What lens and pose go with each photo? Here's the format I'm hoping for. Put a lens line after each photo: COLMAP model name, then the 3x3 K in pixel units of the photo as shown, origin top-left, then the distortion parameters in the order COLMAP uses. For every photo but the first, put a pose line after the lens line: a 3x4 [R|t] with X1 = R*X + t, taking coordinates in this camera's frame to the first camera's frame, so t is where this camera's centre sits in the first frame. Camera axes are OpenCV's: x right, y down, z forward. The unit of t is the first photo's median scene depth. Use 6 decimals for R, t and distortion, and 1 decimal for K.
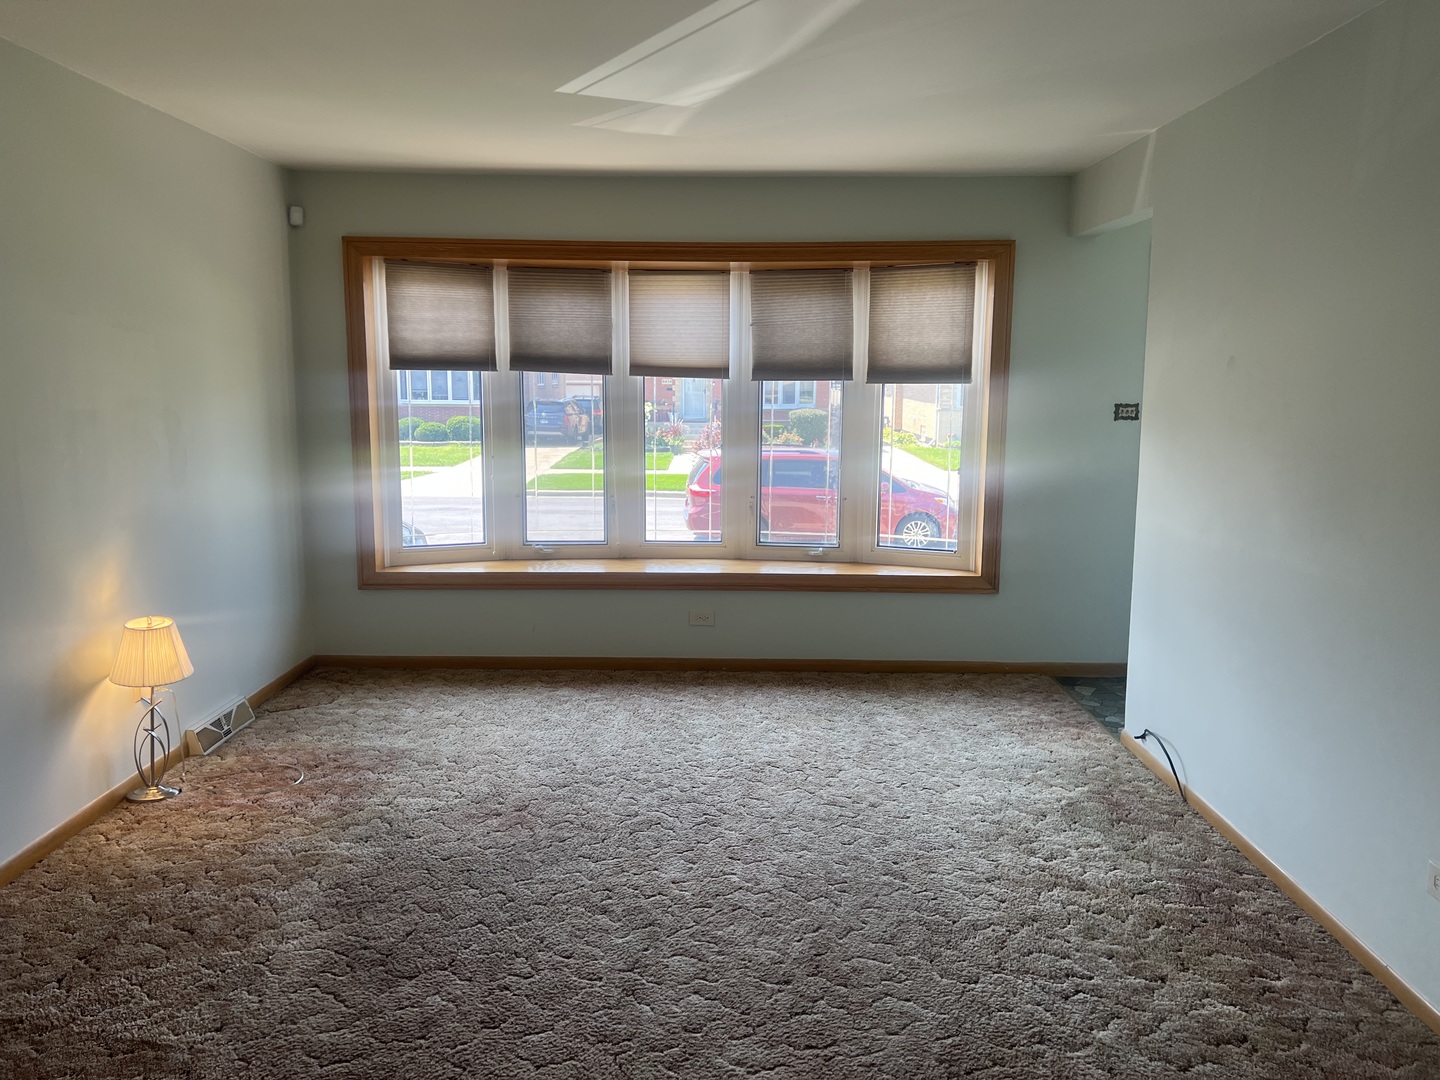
lens RADIAL K [[1082.7, 0, 722.9], [0, 1082.7, 512.1], [0, 0, 1]] dist [0.078643, -0.098415]
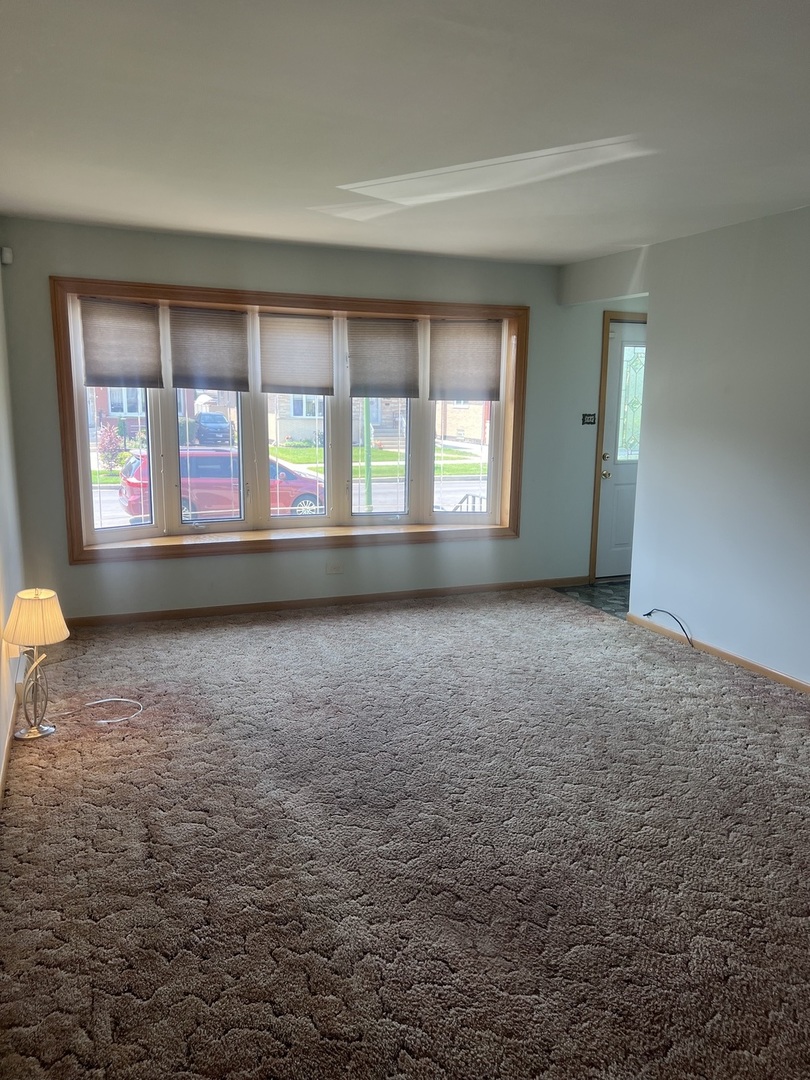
lens RADIAL K [[812.0, 0, 399.2], [0, 812.0, 538.1], [0, 0, 1]] dist [0.078643, -0.098415]
pose [[0.922326, -0.059509, 0.381803, -0.360635], [0.039639, 0.997429, 0.059707, -0.000609], [-0.384375, -0.039935, 0.922313, -0.001658]]
